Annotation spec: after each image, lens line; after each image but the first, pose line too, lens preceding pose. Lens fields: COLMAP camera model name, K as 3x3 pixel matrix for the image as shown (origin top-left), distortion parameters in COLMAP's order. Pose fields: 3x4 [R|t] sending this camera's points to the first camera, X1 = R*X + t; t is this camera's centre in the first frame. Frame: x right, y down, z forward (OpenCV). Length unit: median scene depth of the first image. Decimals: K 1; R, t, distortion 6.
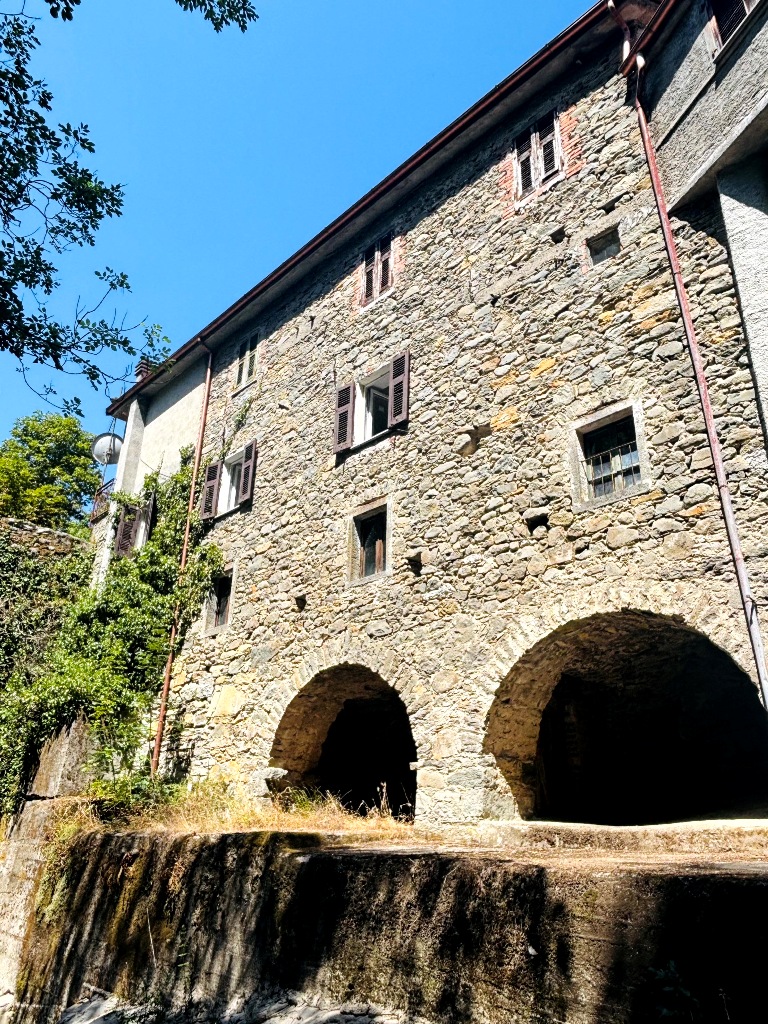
lens RADIAL K [[733.4, 0, 384.8], [0, 733.4, 512.4], [0, 0, 1]] dist [0.051078, -0.077269]
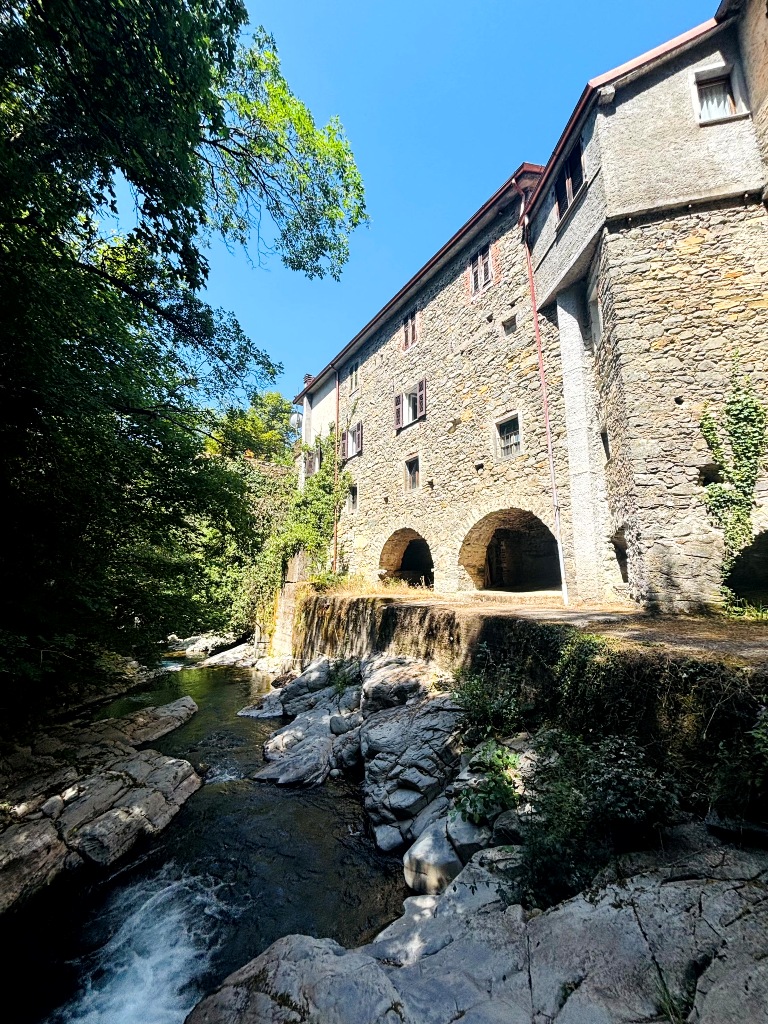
lens RADIAL K [[412.7, 0, 387.3], [0, 412.7, 508.8], [0, 0, 1]] dist [-0.001315, 0.001434]
pose [[0.982004, -0.059314, -0.179307, 0.128060], [0.098140, 0.971418, 0.216138, -0.138082], [0.161362, -0.229846, 0.959757, -0.238047]]
